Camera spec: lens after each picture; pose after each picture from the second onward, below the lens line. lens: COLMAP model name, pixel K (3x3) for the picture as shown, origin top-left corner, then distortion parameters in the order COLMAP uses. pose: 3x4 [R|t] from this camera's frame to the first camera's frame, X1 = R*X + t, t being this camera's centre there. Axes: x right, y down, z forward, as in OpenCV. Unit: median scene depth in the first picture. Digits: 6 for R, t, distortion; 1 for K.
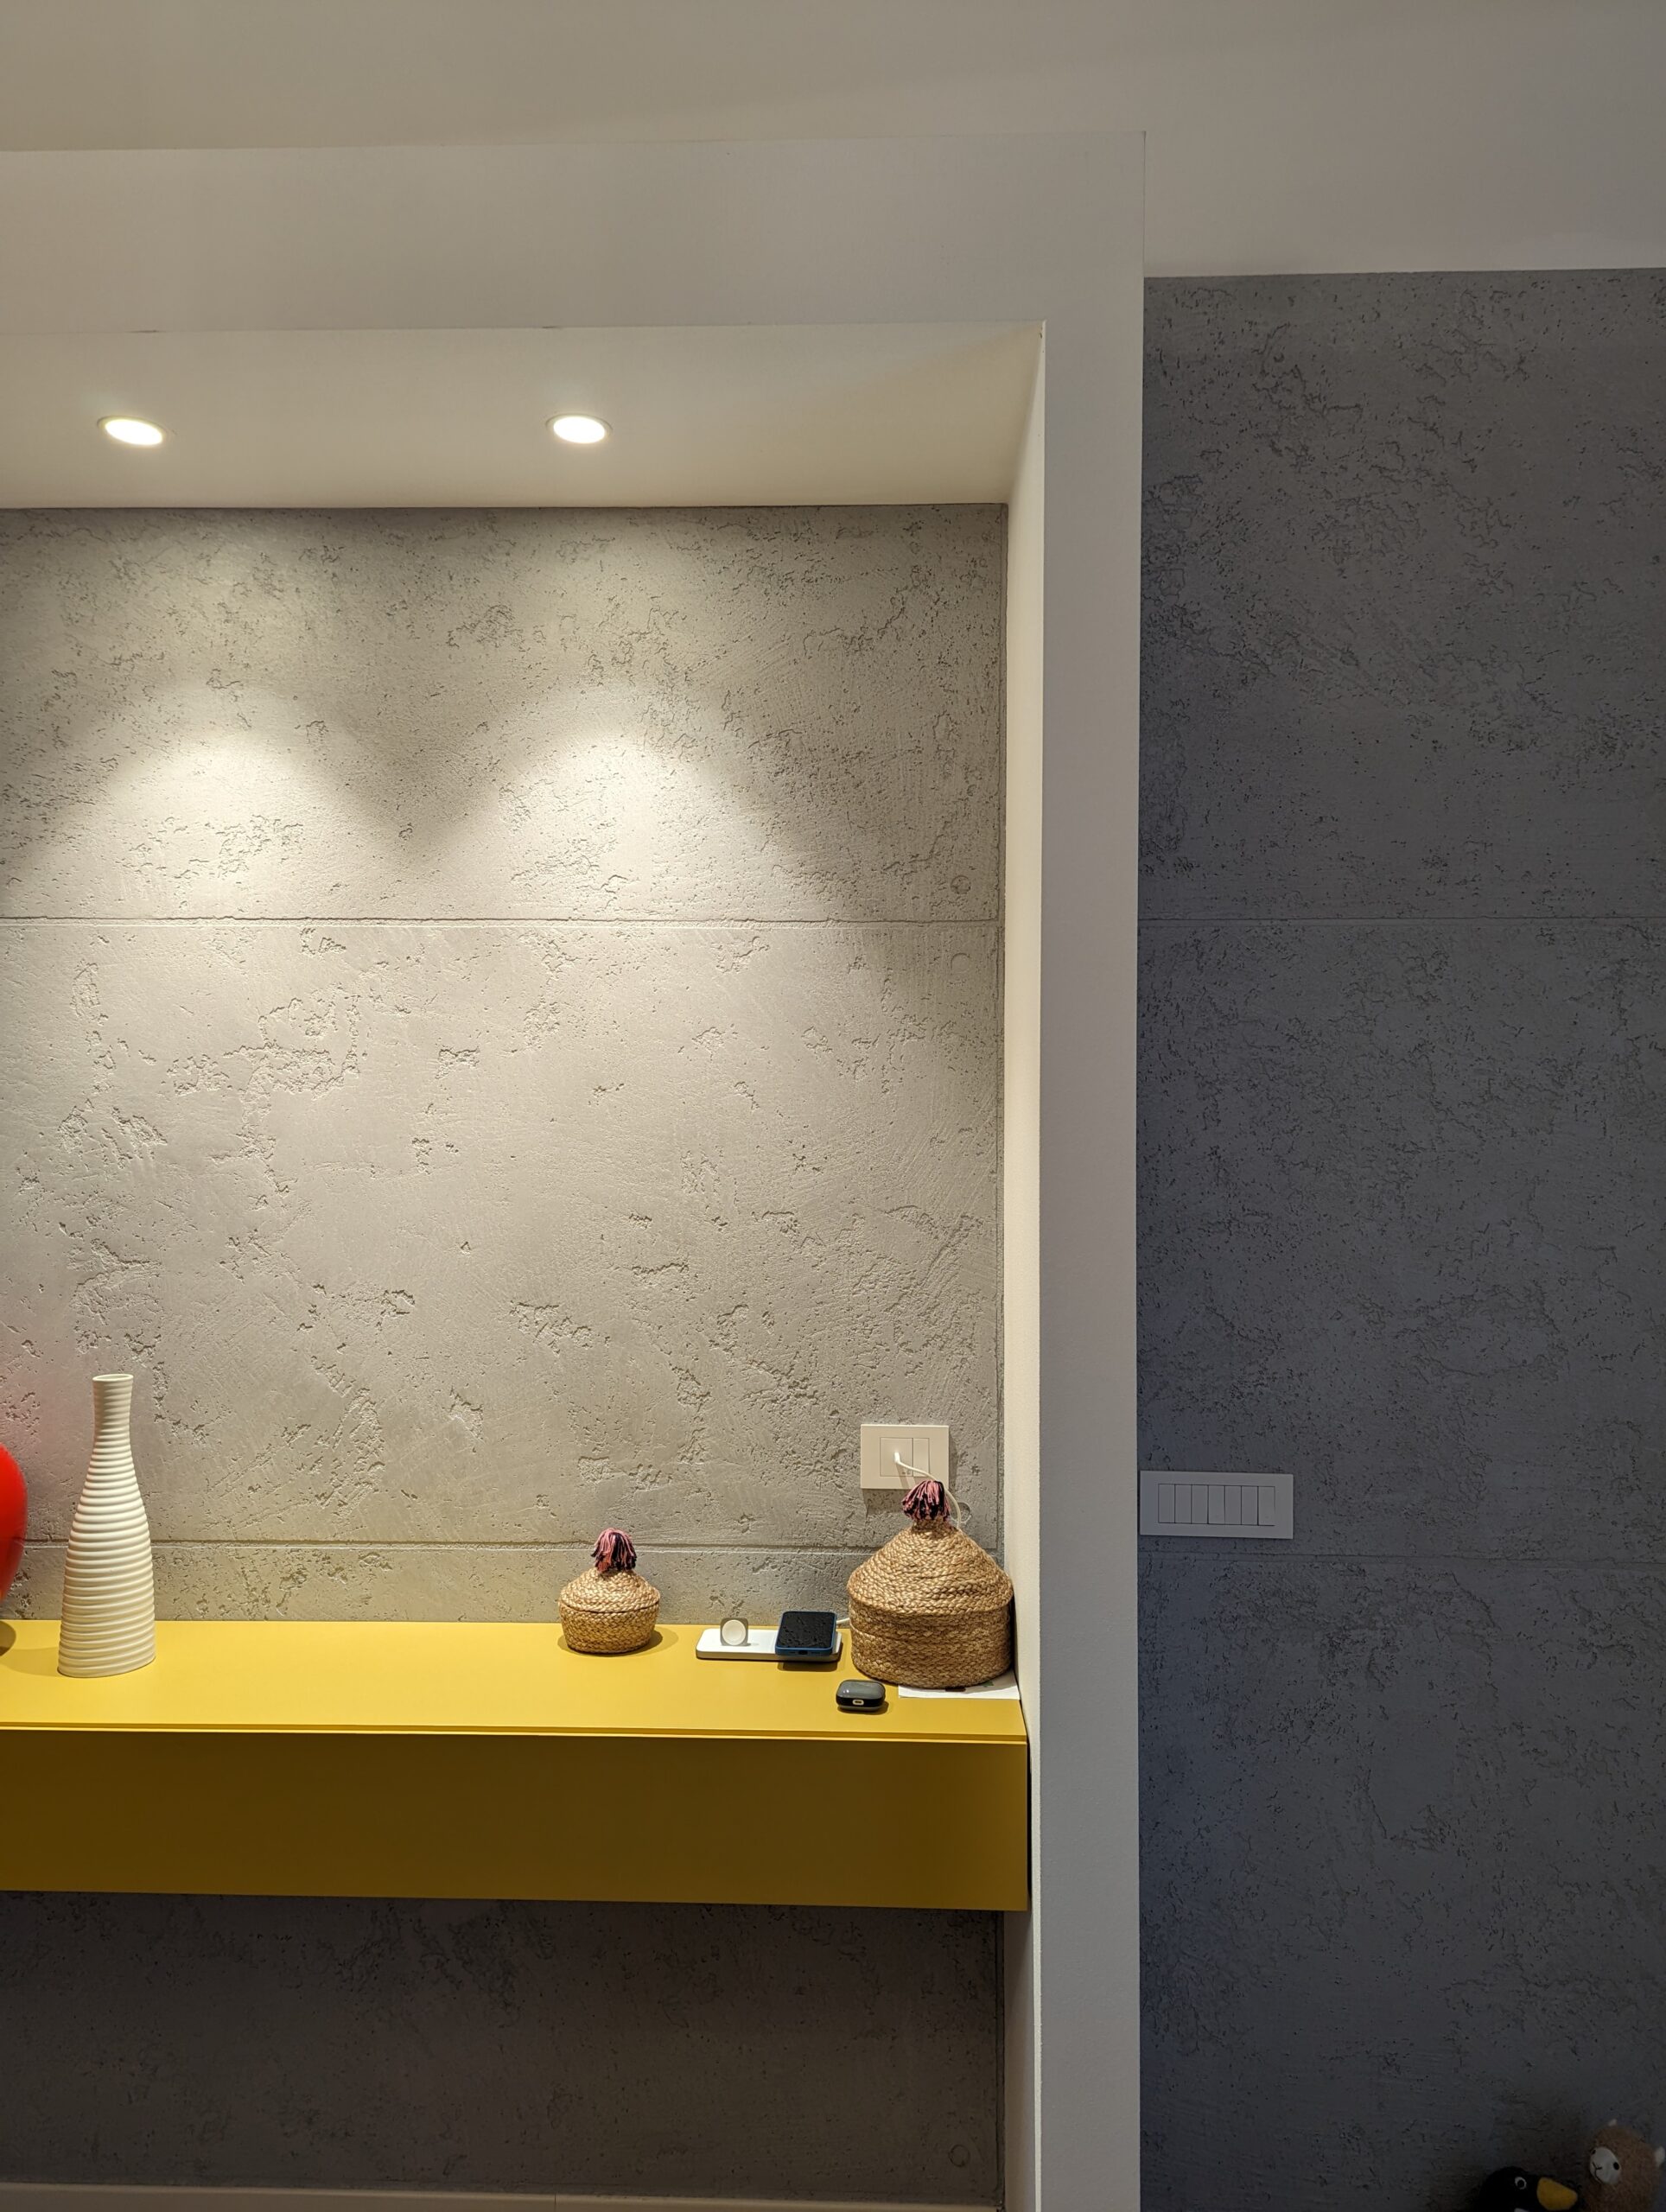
lens RADIAL K [[1555.4, 0, 829.3], [0, 1555.4, 1103.6], [0, 0, 1]] dist [0.065829, -0.067259]
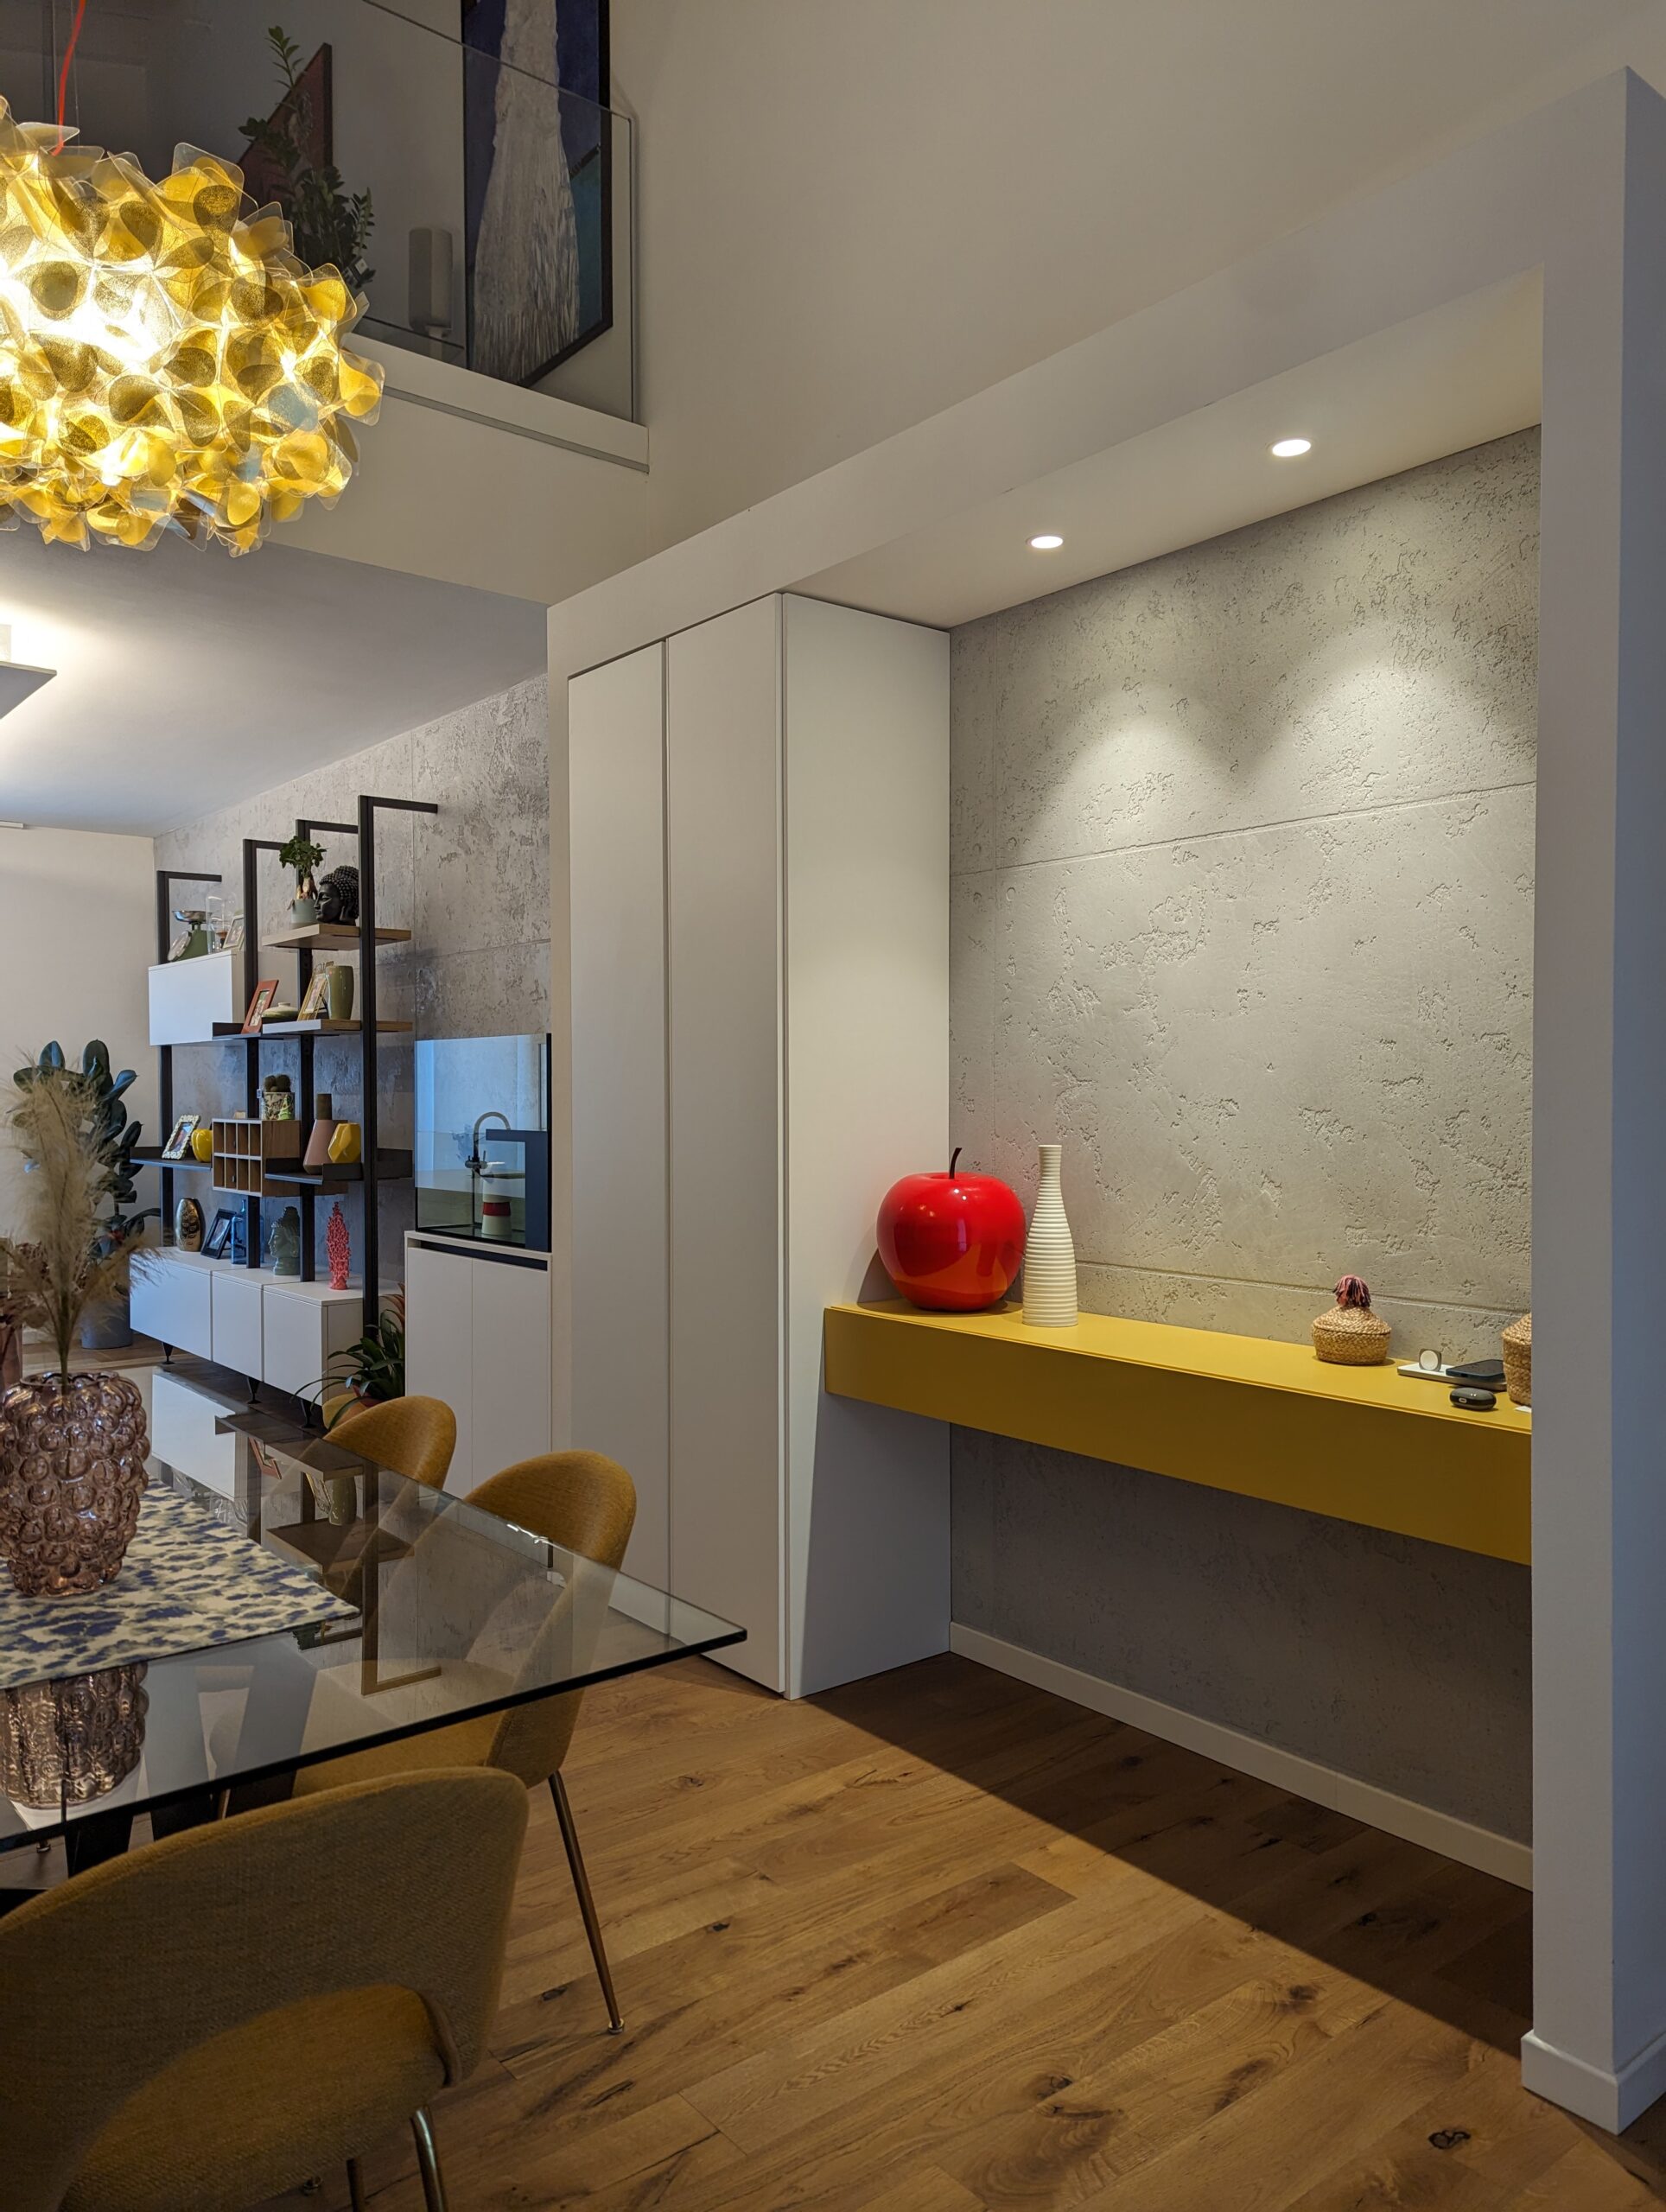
lens RADIAL K [[1555.4, 0, 816.8], [0, 1555.4, 1122.1], [0, 0, 1]] dist [0.065829, -0.067259]
pose [[0.647830, 0.010033, -0.761719, 0.546896], [0.010941, 0.999688, 0.022472, 0.104665], [0.761706, -0.022892, 0.647518, -0.181830]]
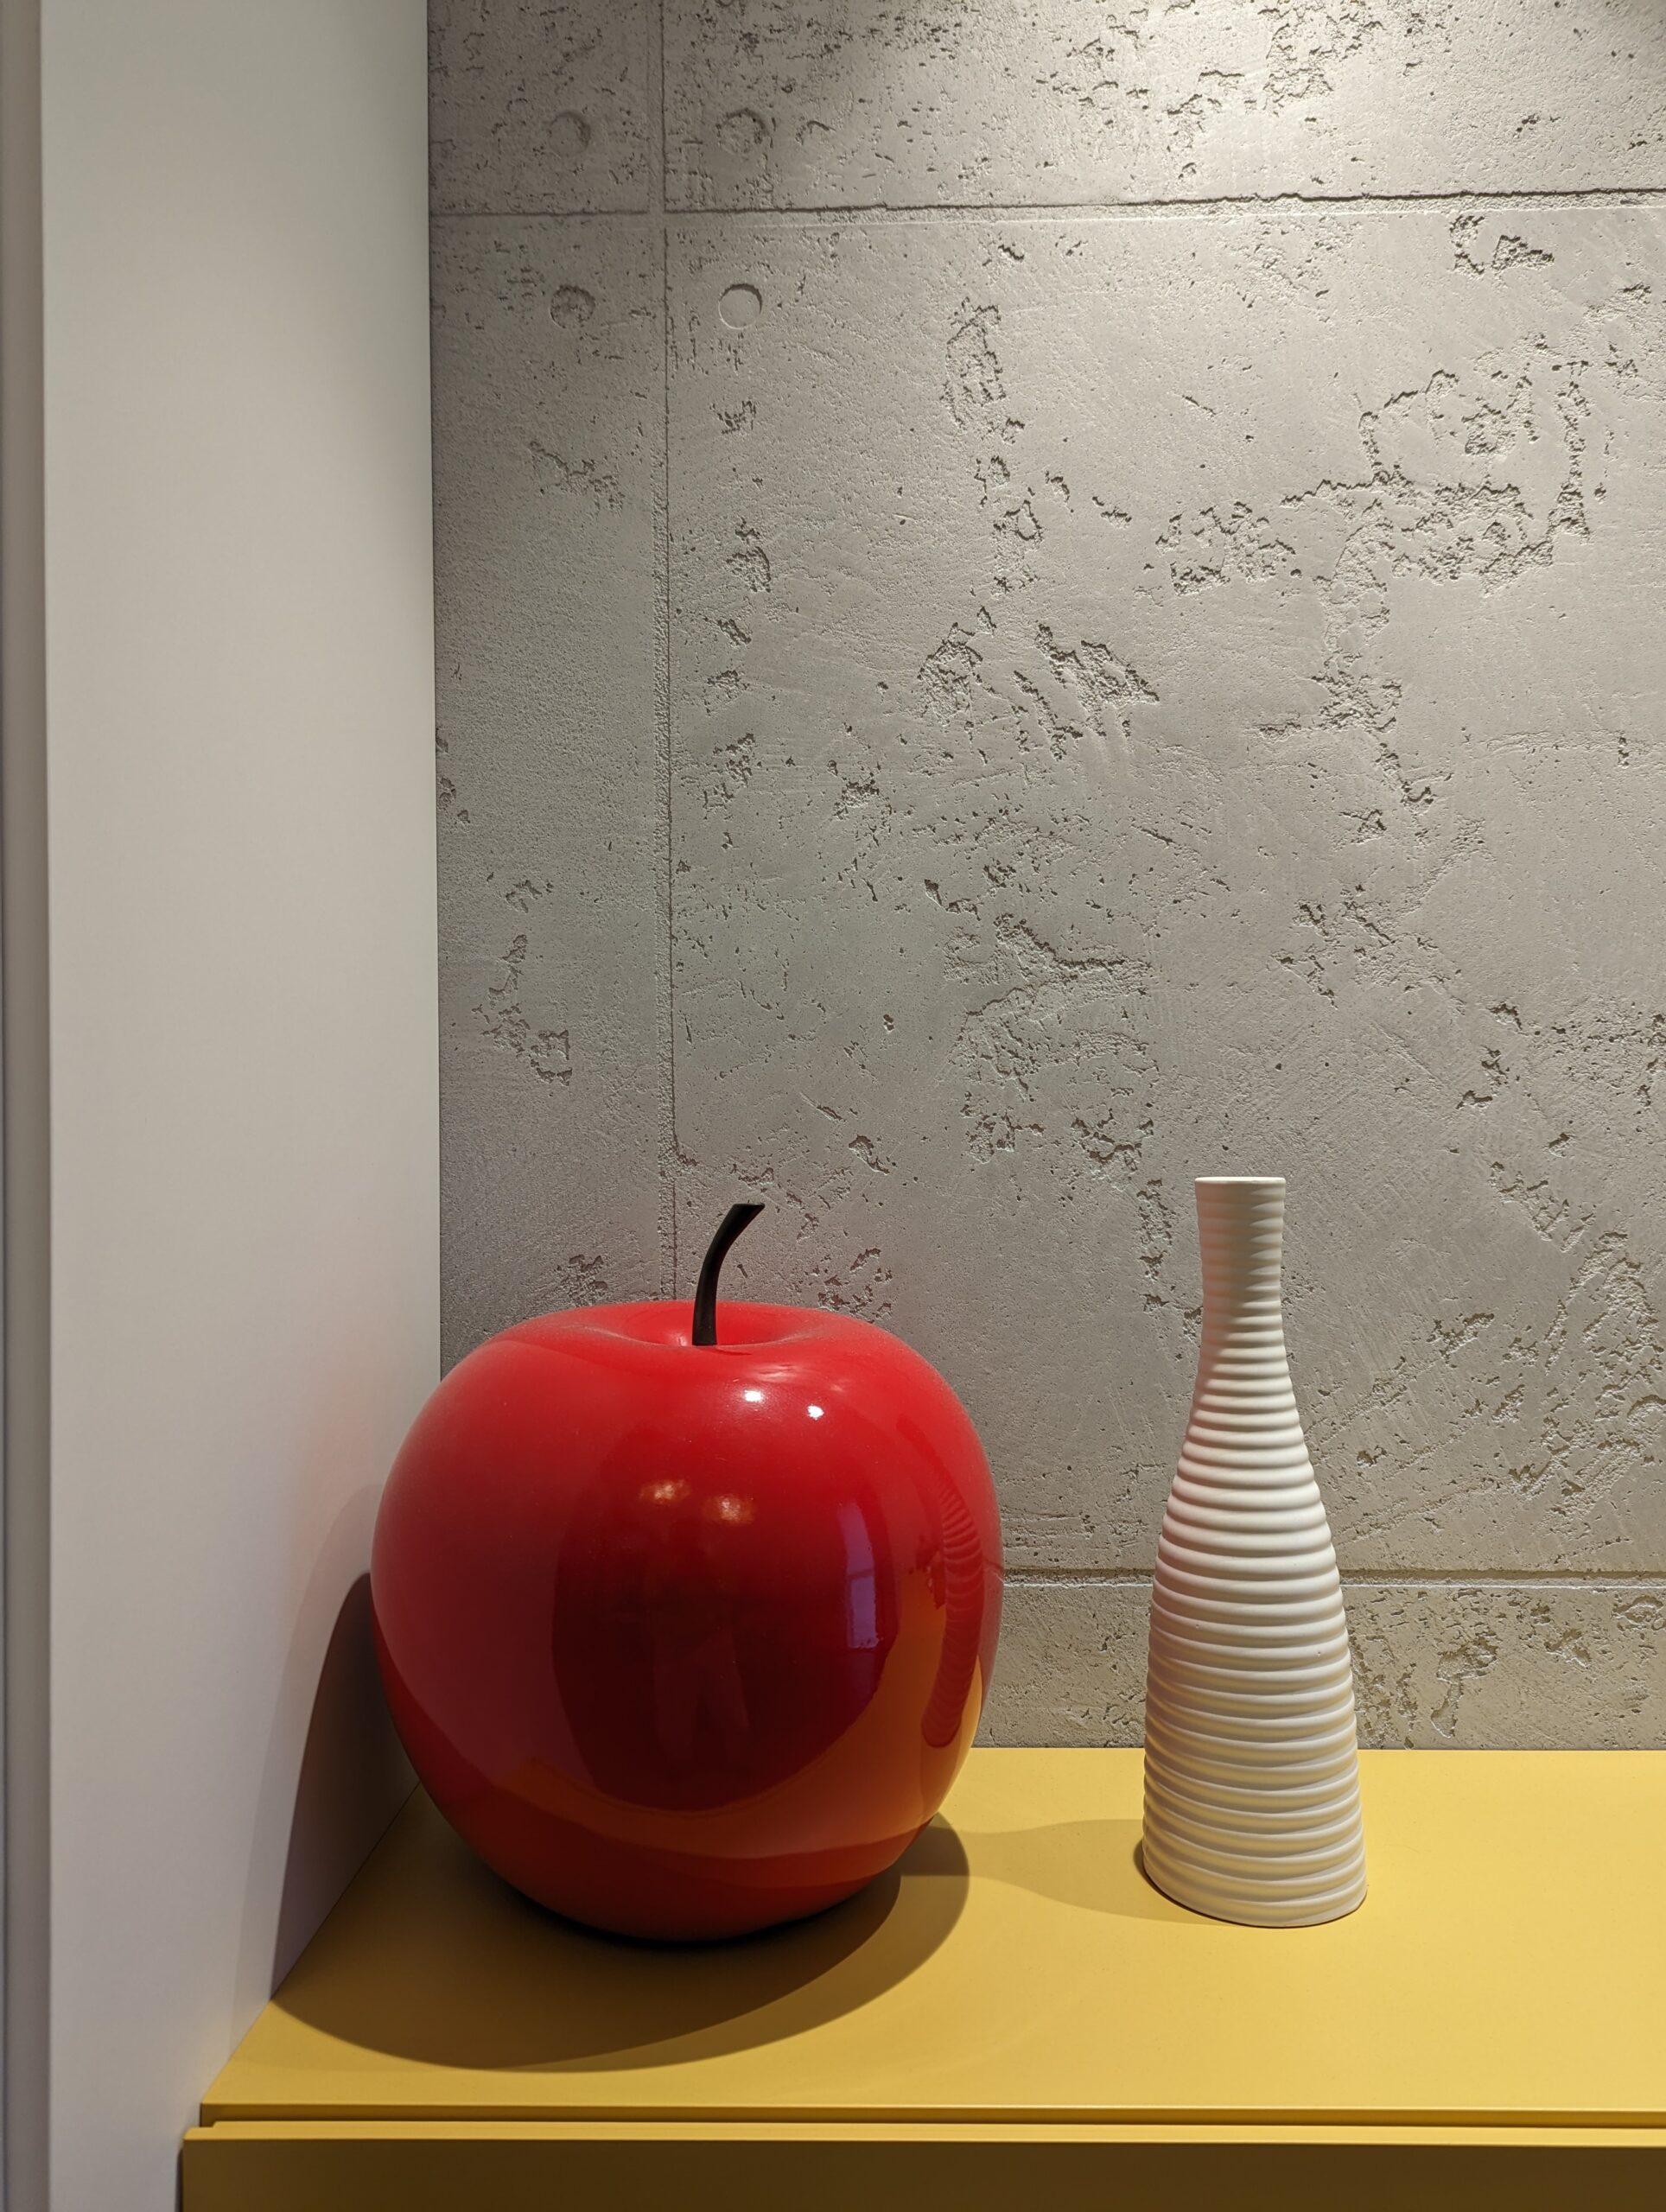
lens RADIAL K [[1555.4, 0, 836.8], [0, 1555.4, 1122.9], [0, 0, 1]] dist [0.065829, -0.067259]
pose [[0.999825, -0.012658, 0.013772, -0.525510], [0.012682, 0.999918, -0.001656, 0.147832], [-0.013750, 0.001830, 0.999904, 0.550168]]
